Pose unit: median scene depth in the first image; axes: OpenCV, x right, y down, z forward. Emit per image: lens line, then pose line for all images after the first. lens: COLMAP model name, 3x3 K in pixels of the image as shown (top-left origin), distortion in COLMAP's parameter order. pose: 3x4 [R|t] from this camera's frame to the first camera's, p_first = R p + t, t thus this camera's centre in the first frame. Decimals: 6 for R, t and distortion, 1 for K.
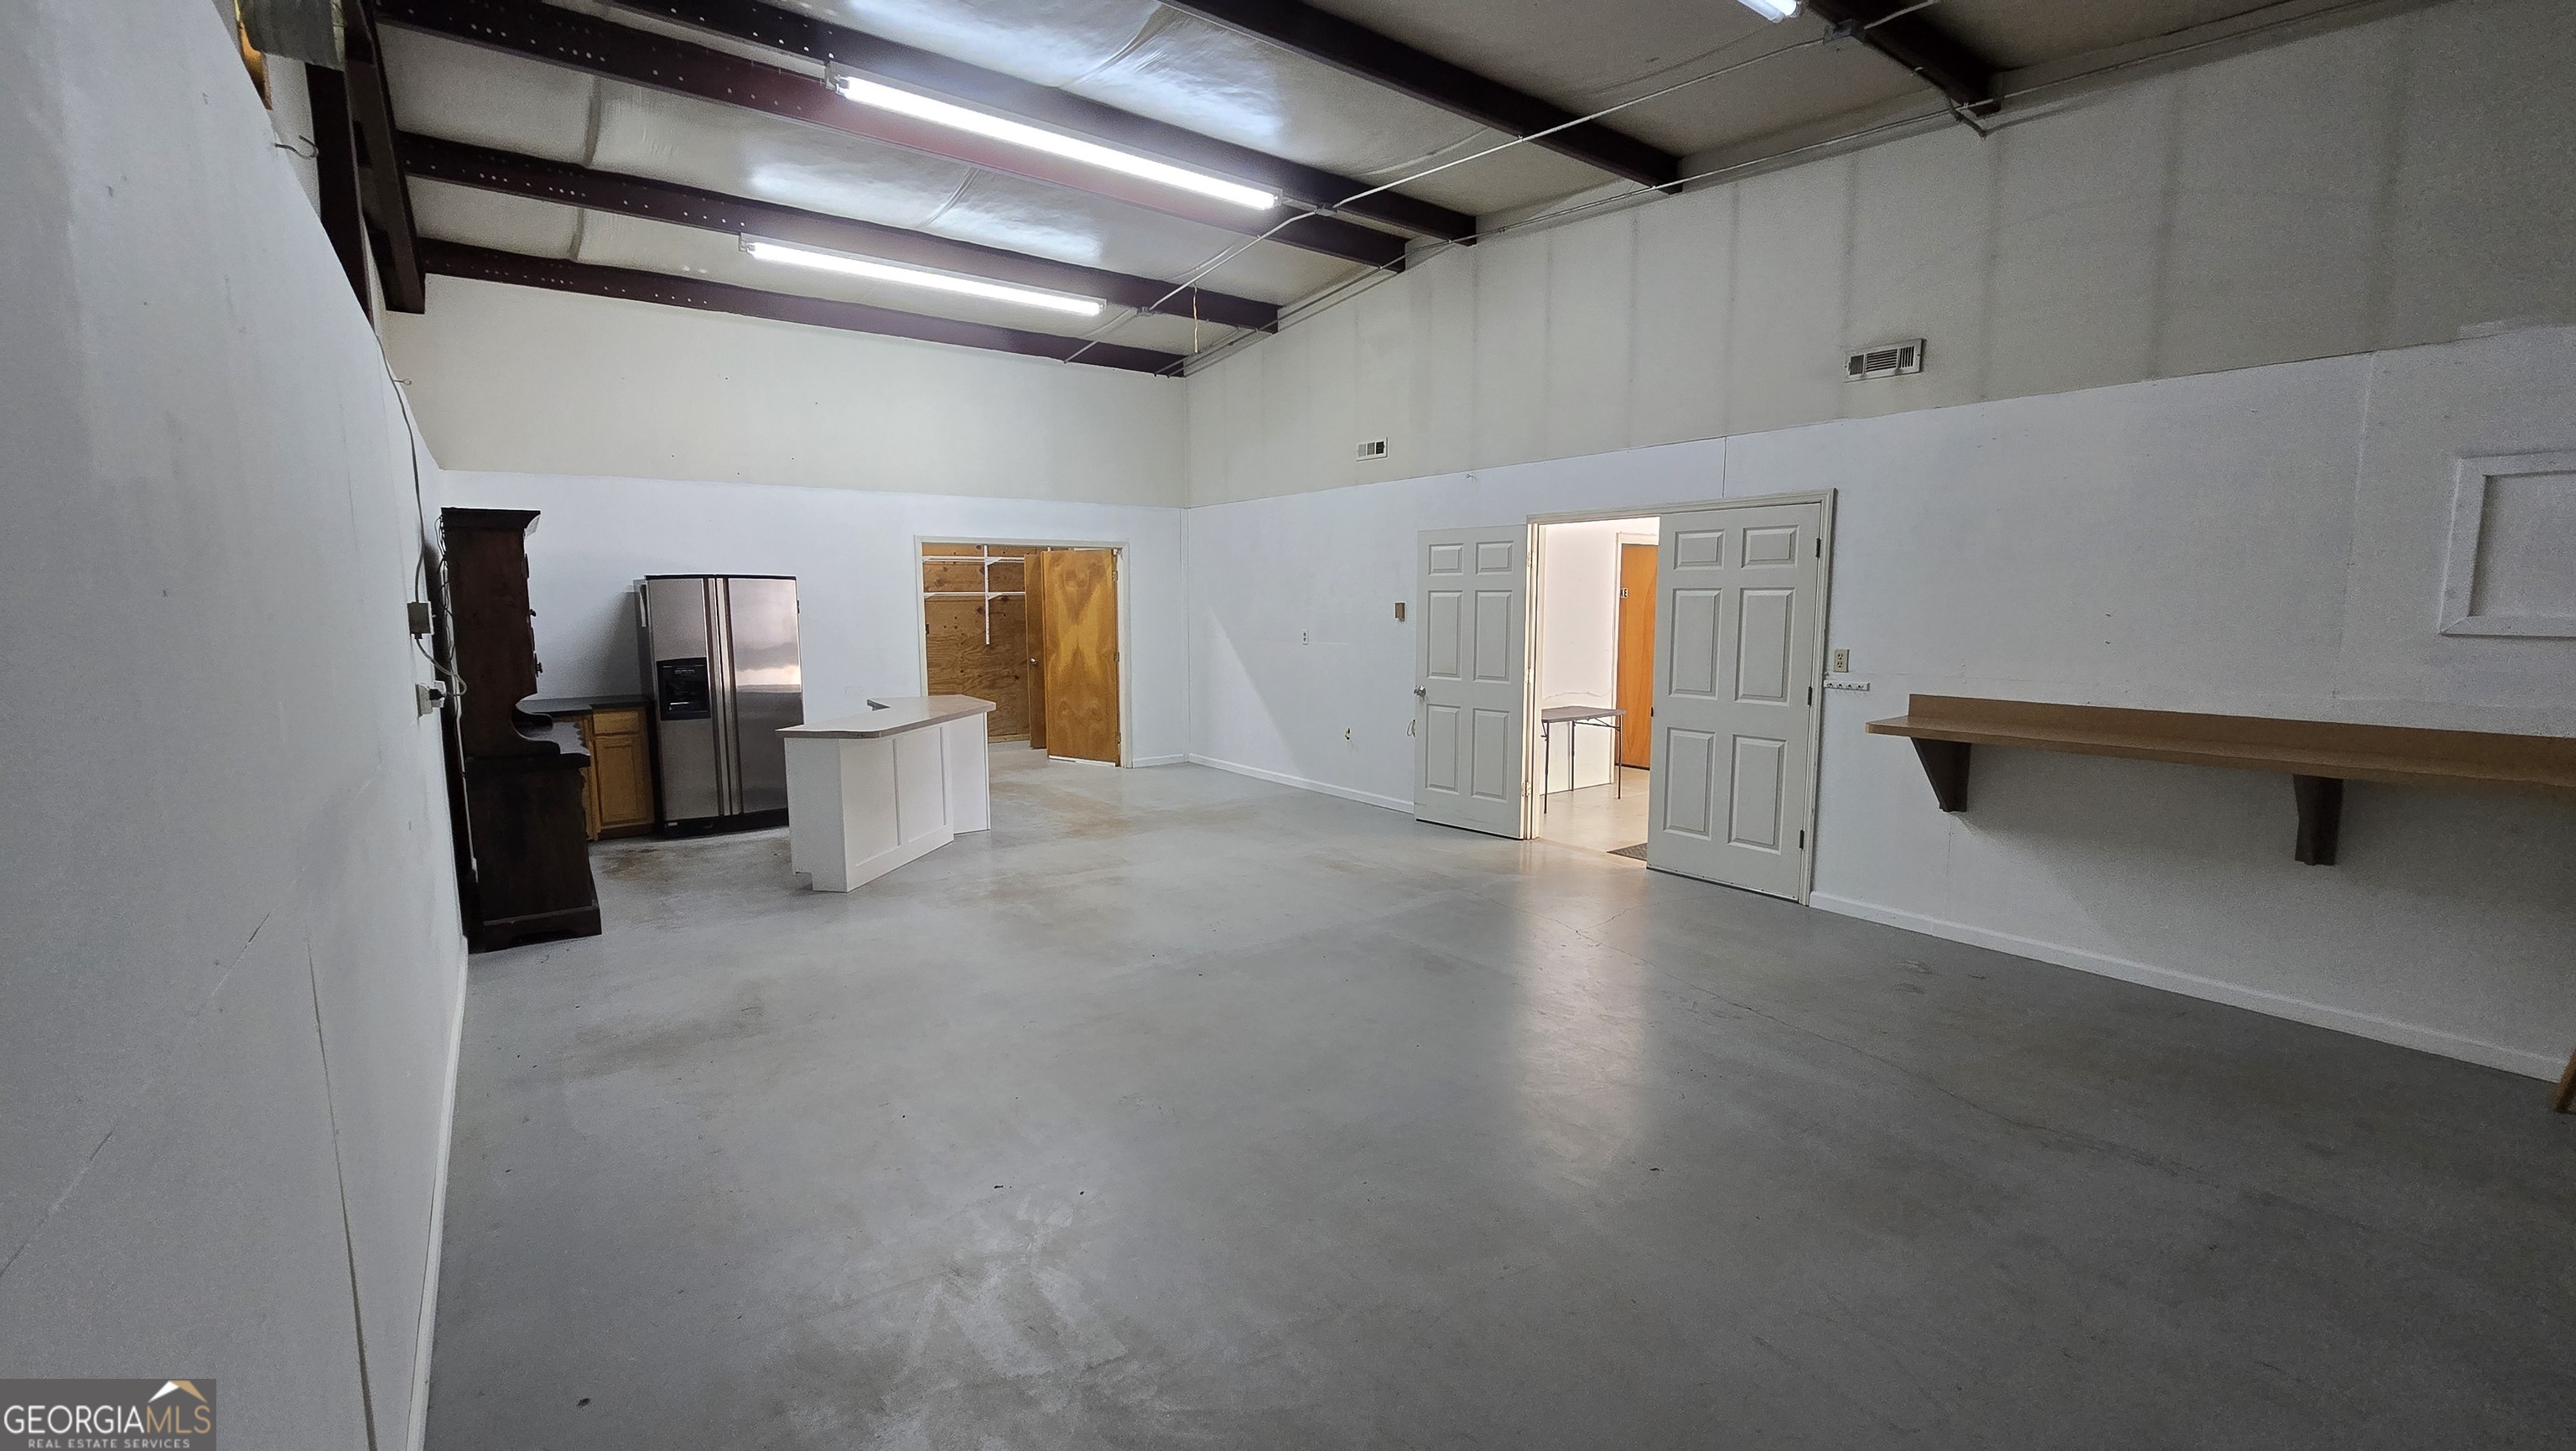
lens RADIAL K [[1056.8, 0, 1268.1], [0, 1056.8, 726.4], [0, 0, 1]] dist [-0.006086, 0.002258]
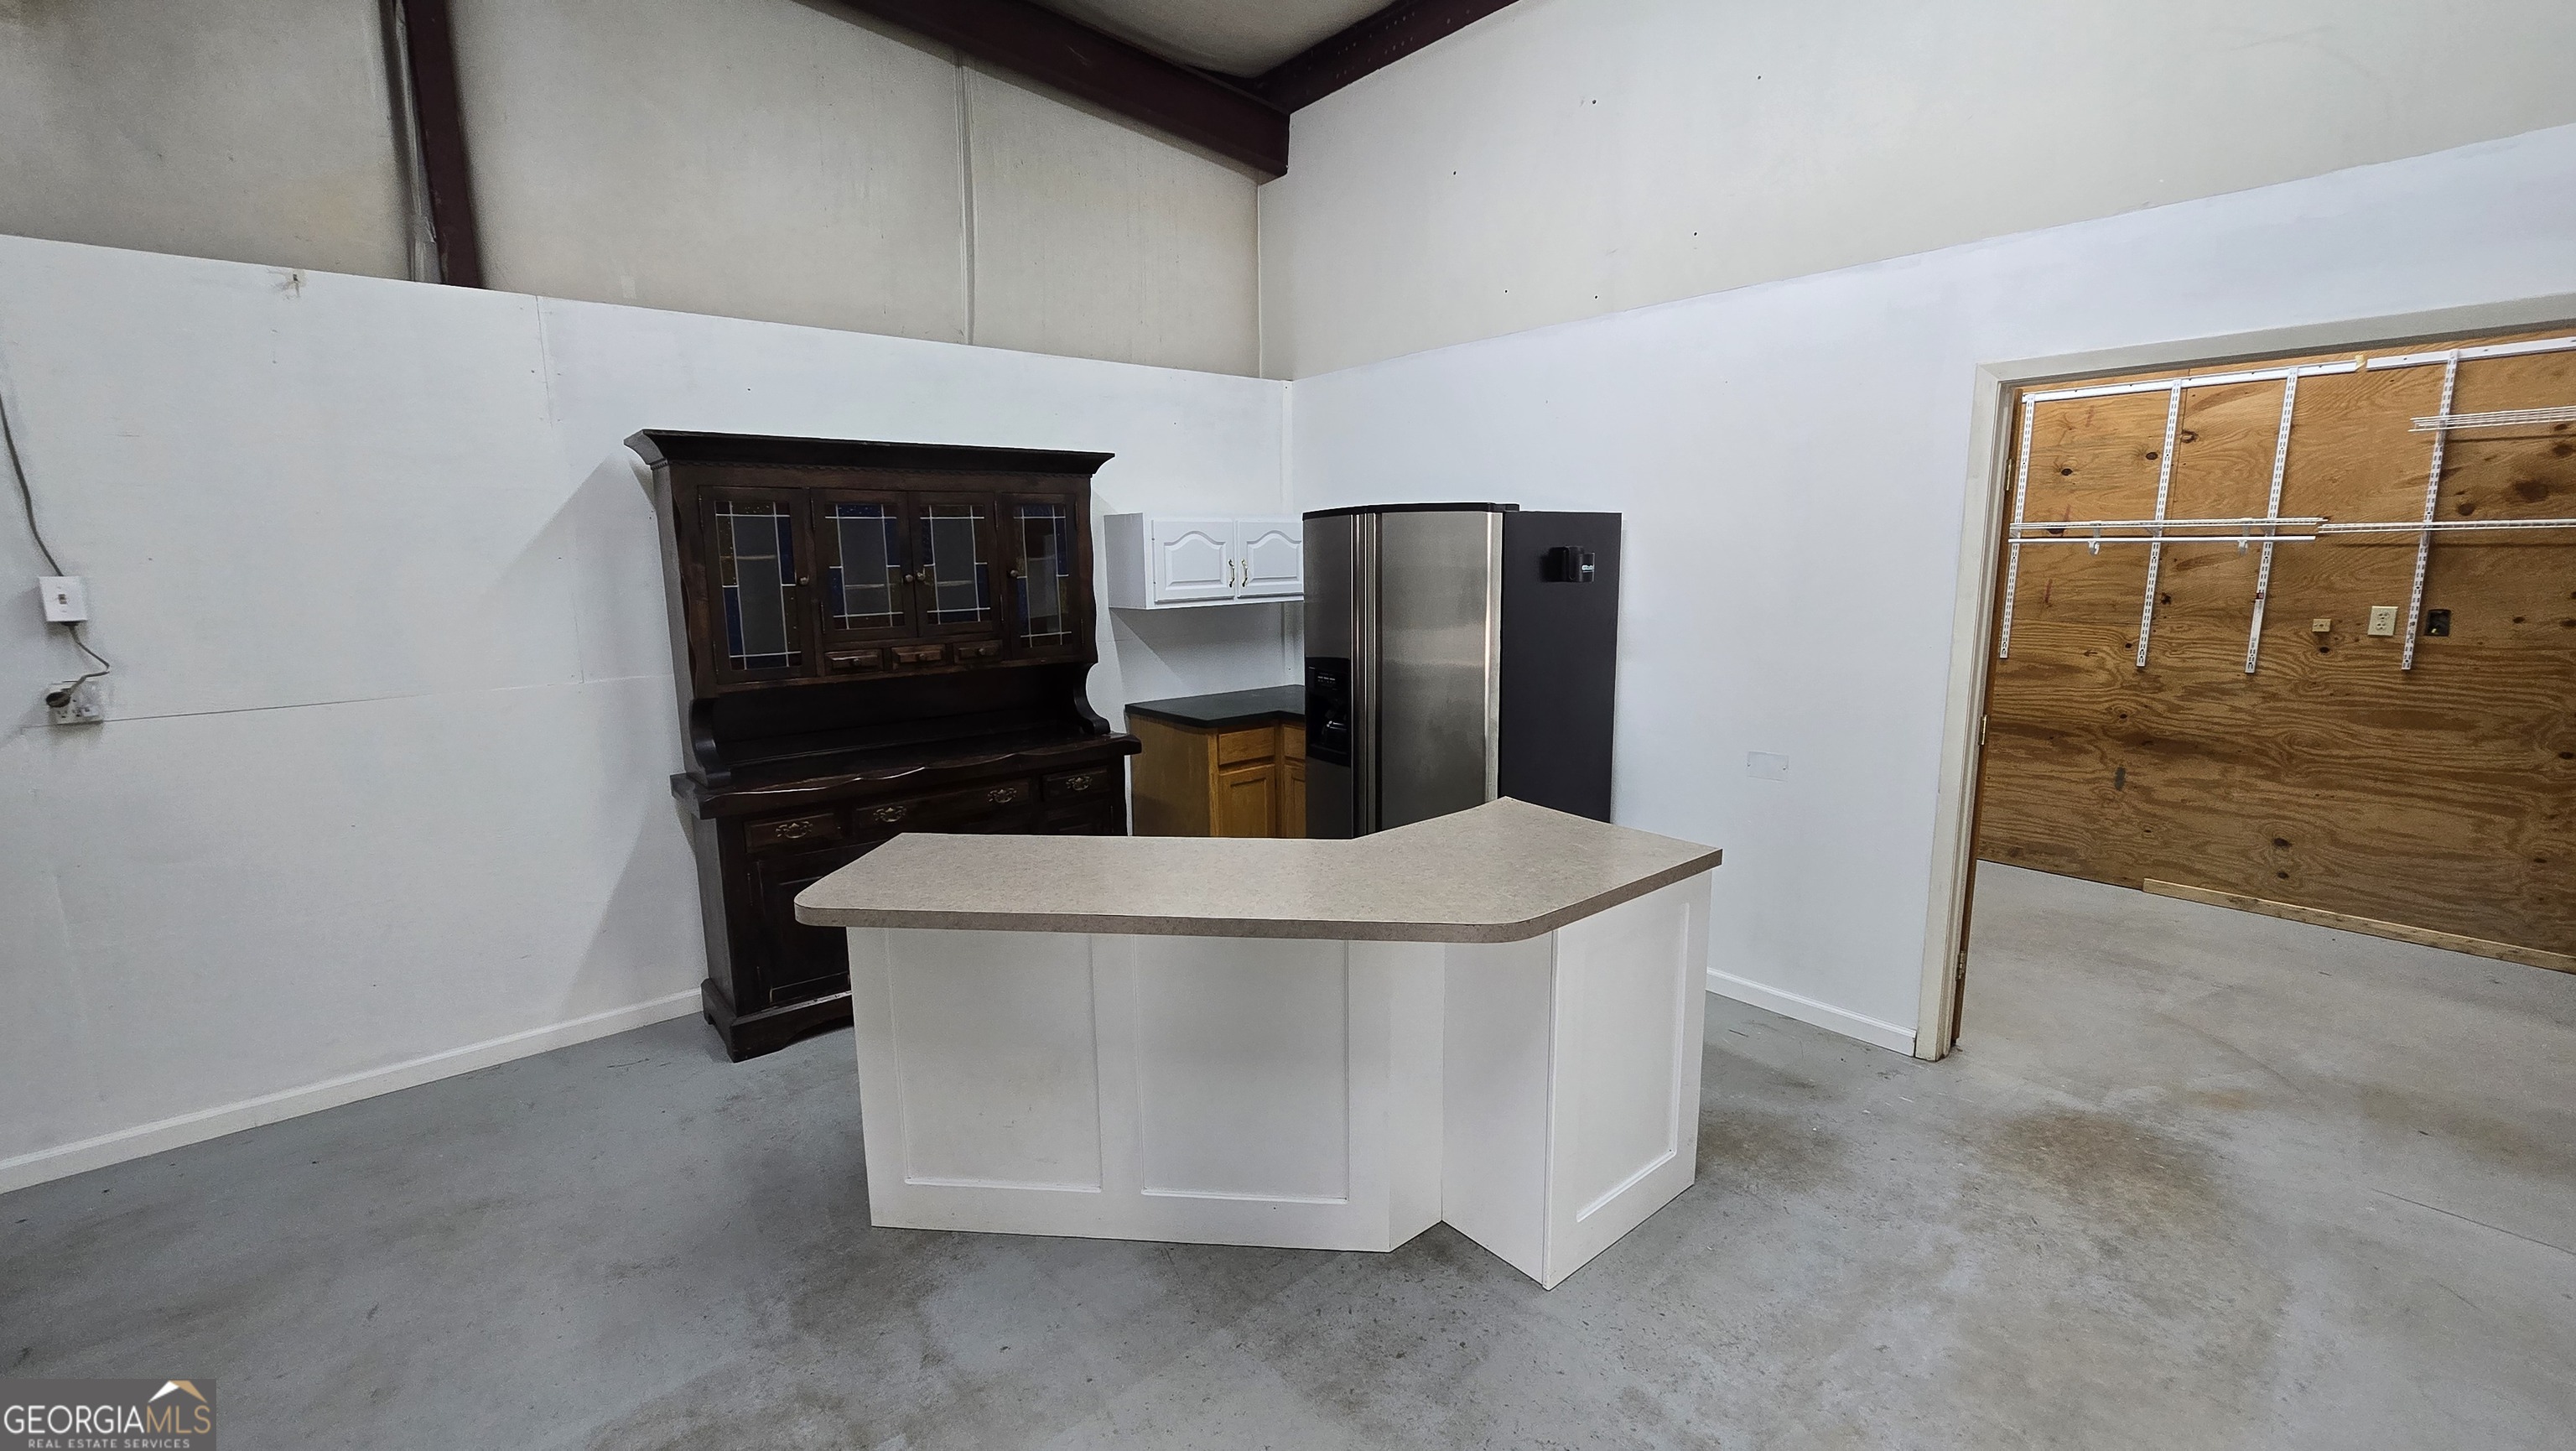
lens RADIAL K [[1056.8, 0, 1275.5], [0, 1056.8, 725.3], [0, 0, 1]] dist [-0.006086, 0.002258]
pose [[0.069776, 0.169227, -0.983104, 0.013992], [-0.106330, 0.981153, 0.161345, -0.114784], [0.991880, 0.093276, 0.086455, 0.902866]]
